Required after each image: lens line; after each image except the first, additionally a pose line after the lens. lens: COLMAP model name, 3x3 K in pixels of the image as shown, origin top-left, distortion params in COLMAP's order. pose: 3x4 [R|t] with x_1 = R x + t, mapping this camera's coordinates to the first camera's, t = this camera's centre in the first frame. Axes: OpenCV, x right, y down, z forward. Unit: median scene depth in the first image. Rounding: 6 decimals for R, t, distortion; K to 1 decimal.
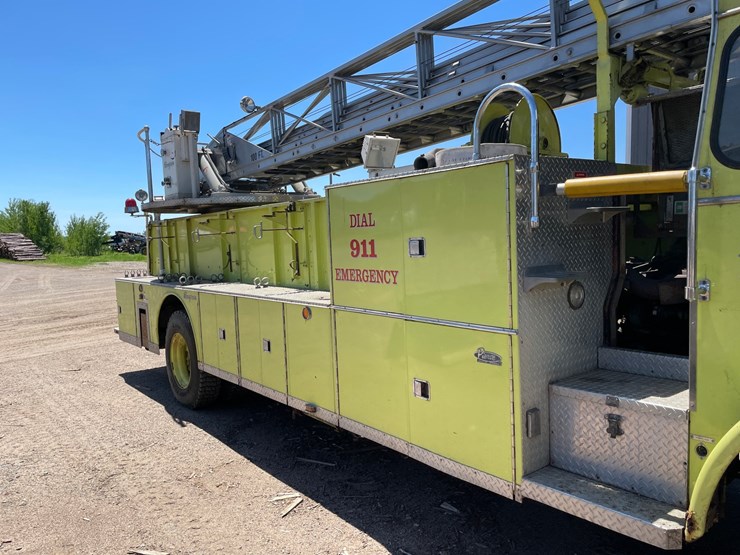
lens RADIAL K [[559.6, 0, 370.0], [0, 559.6, 277.5], [0, 0, 1]] dist [0.097884, -0.131377]
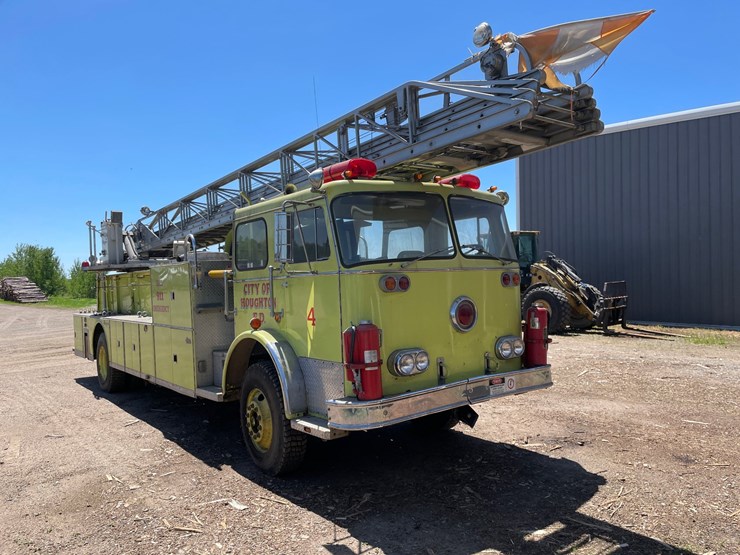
lens RADIAL K [[559.6, 0, 370.0], [0, 559.6, 277.5], [0, 0, 1]] dist [0.097884, -0.131377]
pose [[0.999957, -0.004115, -0.008328, 0.376161], [0.003507, 0.997421, -0.071686, 0.016506], [0.008601, 0.071654, 0.997392, -0.542158]]
